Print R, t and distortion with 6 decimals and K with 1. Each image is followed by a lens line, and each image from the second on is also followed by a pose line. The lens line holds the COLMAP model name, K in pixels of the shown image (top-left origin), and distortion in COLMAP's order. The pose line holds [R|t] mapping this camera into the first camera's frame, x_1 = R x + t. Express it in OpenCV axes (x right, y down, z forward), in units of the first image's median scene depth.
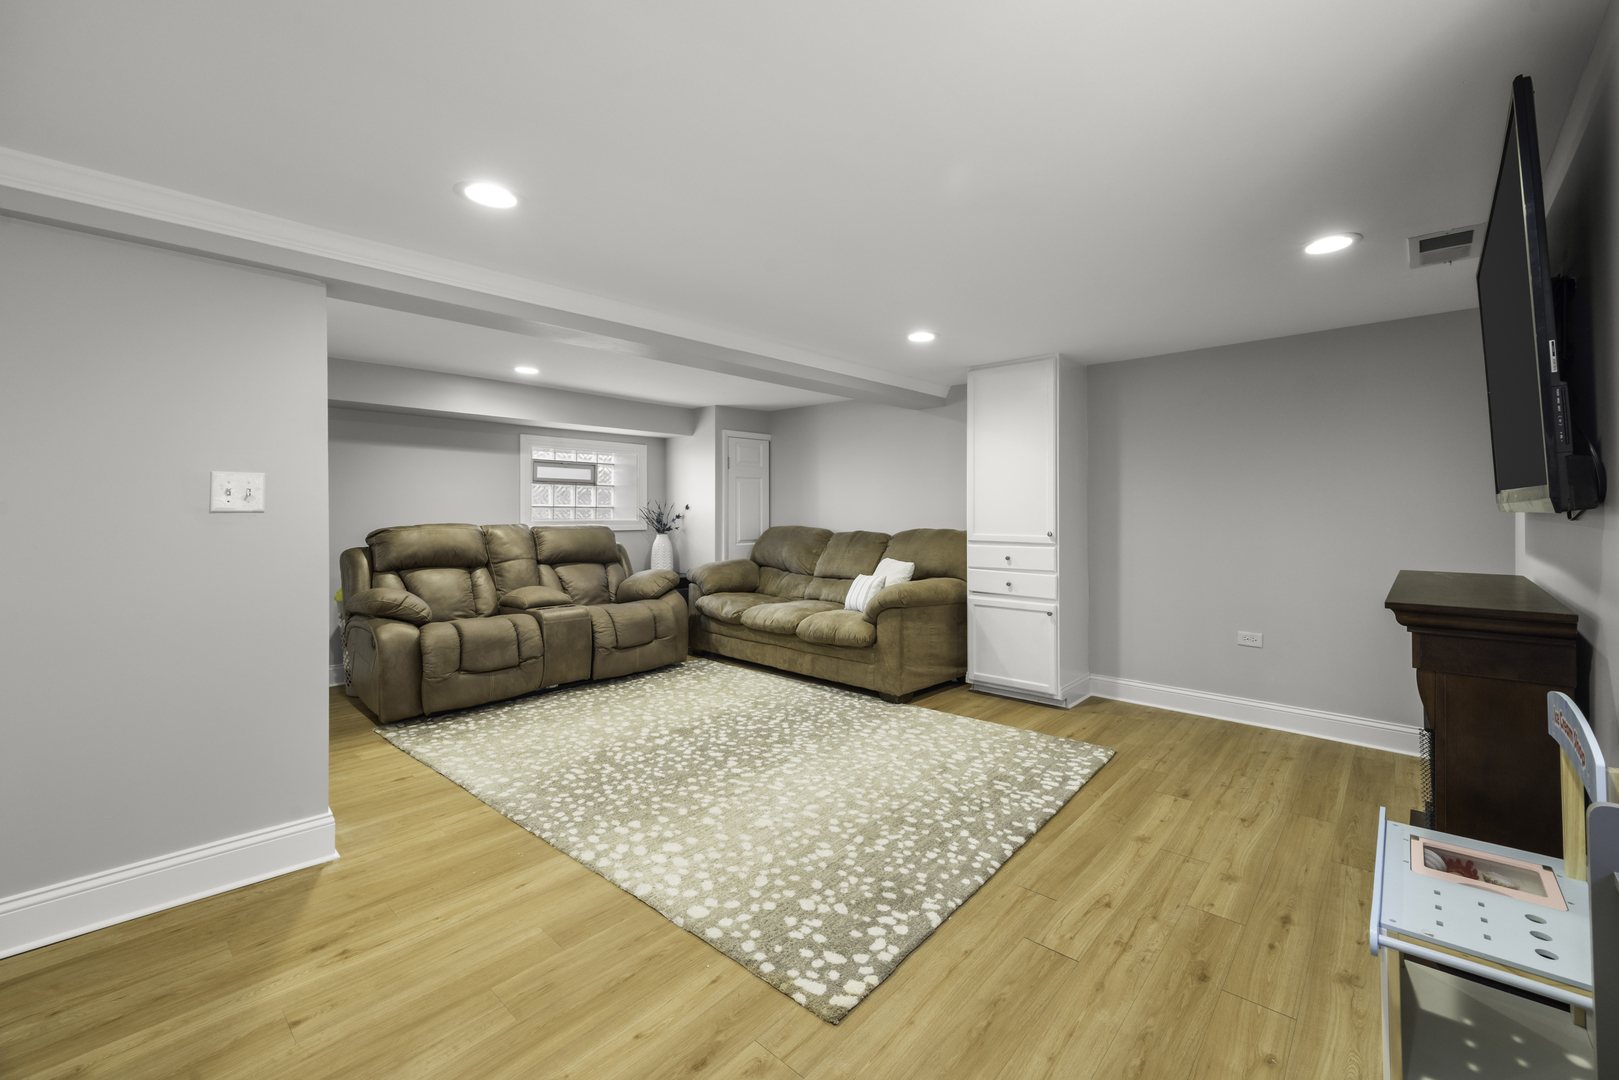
lens RADIAL K [[656.3, 0, 840.7], [0, 656.3, 506.4], [0, 0, 1]] dist [-0.001520, 0.000118]
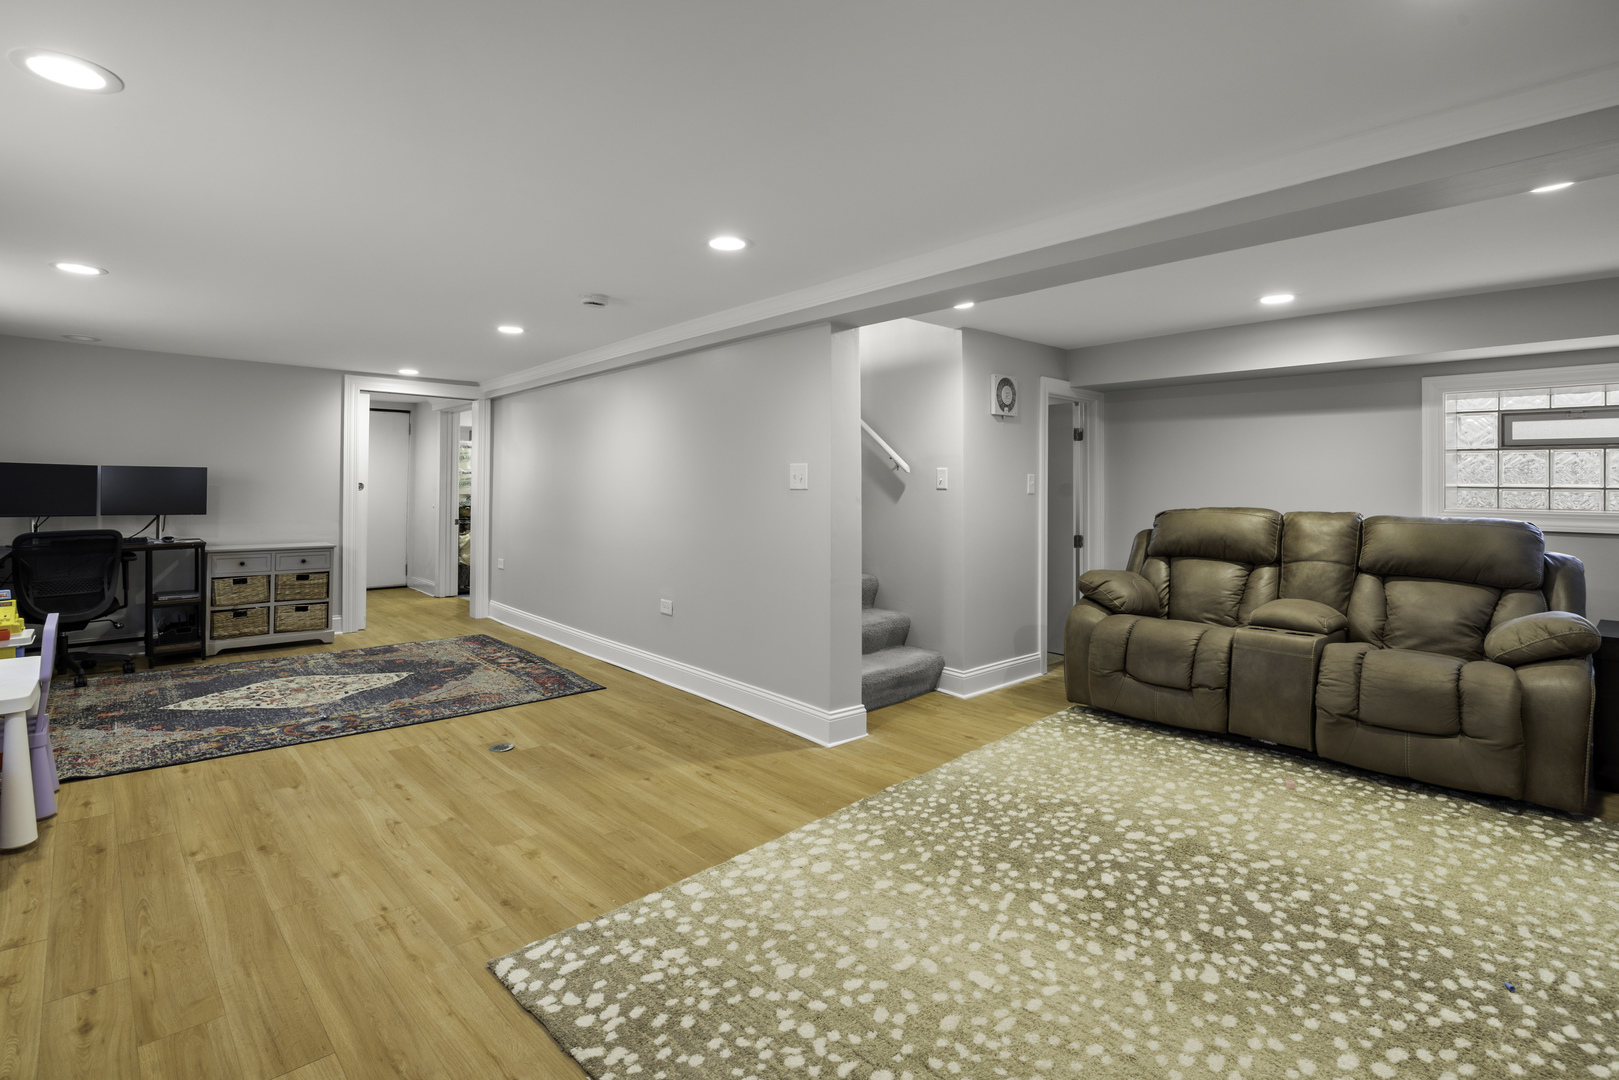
lens RADIAL K [[770.9, 0, 815.5], [0, 770.9, 488.3], [0, 0, 1]] dist [-0.010769, 0.000933]
pose [[-0.092716, 0.000161, -0.995693, 0.676601], [-0.000593, 1.000000, 0.000216, 0.002918], [0.995692, 0.000610, -0.092716, 0.935179]]
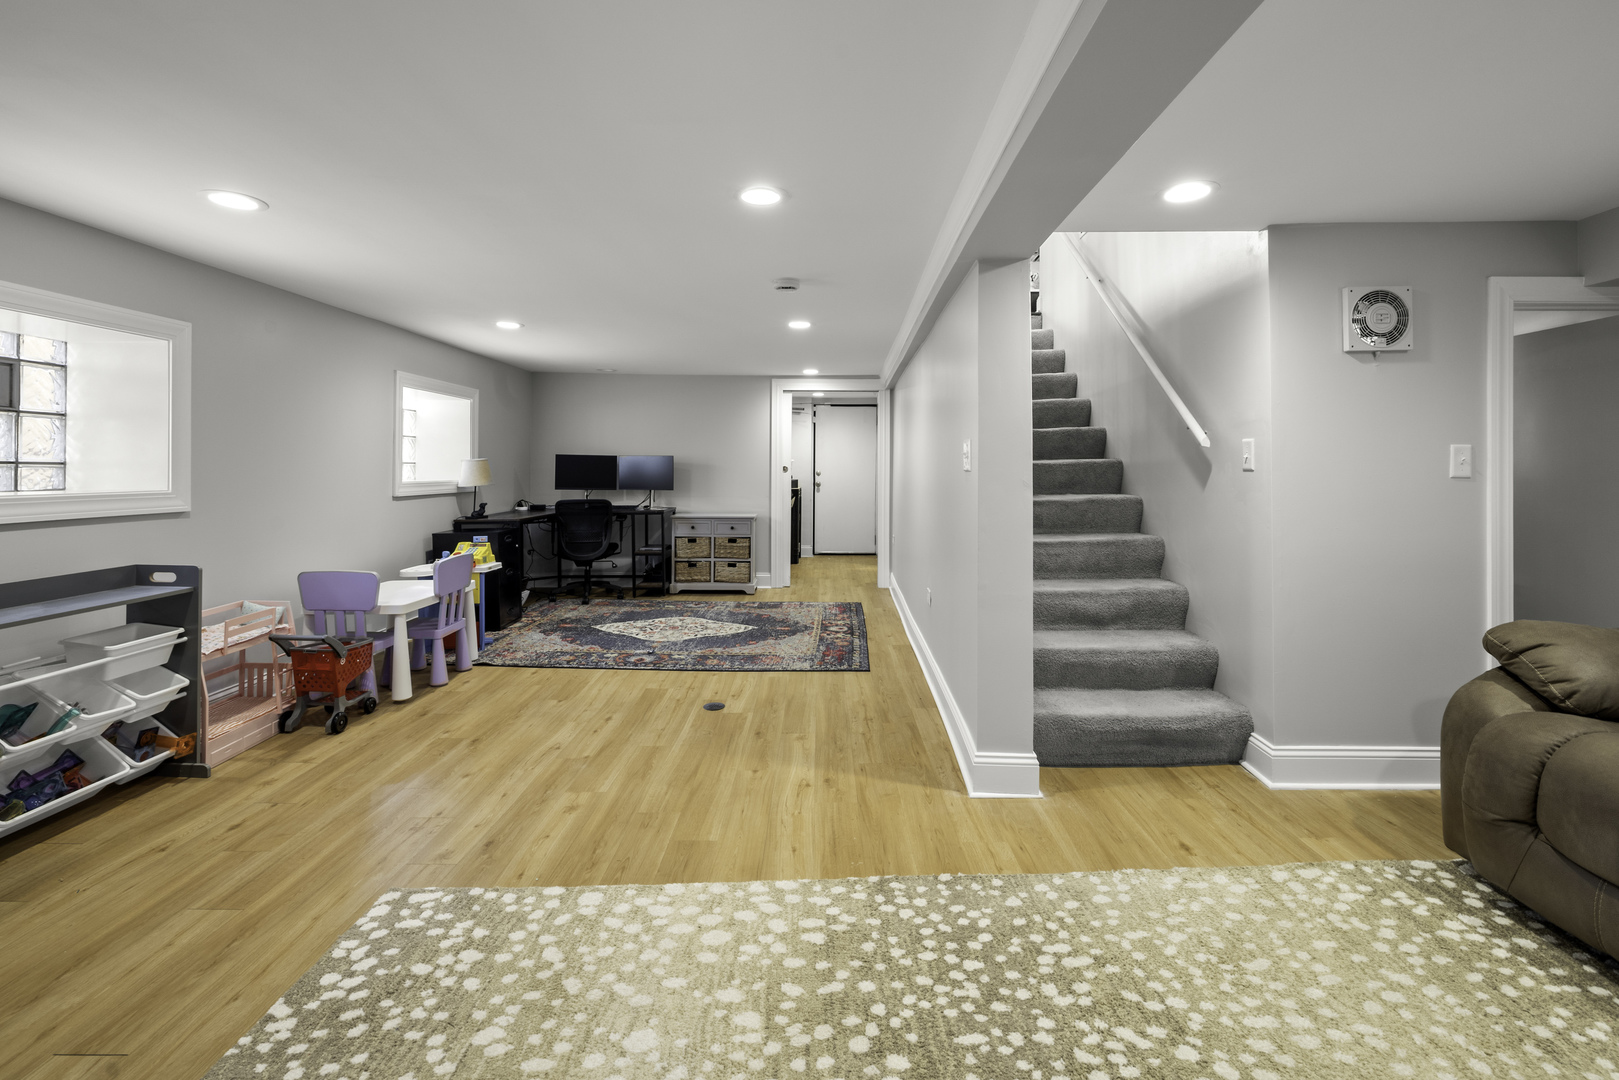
lens RADIAL K [[720.6, 0, 827.7], [0, 720.6, 468.8], [0, 0, 1]] dist [-0.001797, -0.000152]
pose [[-0.750145, 0.001078, -0.661273, 0.151640], [0.003645, 0.999990, -0.002505, 0.003934], [0.661264, -0.004290, -0.750141, 1.443352]]
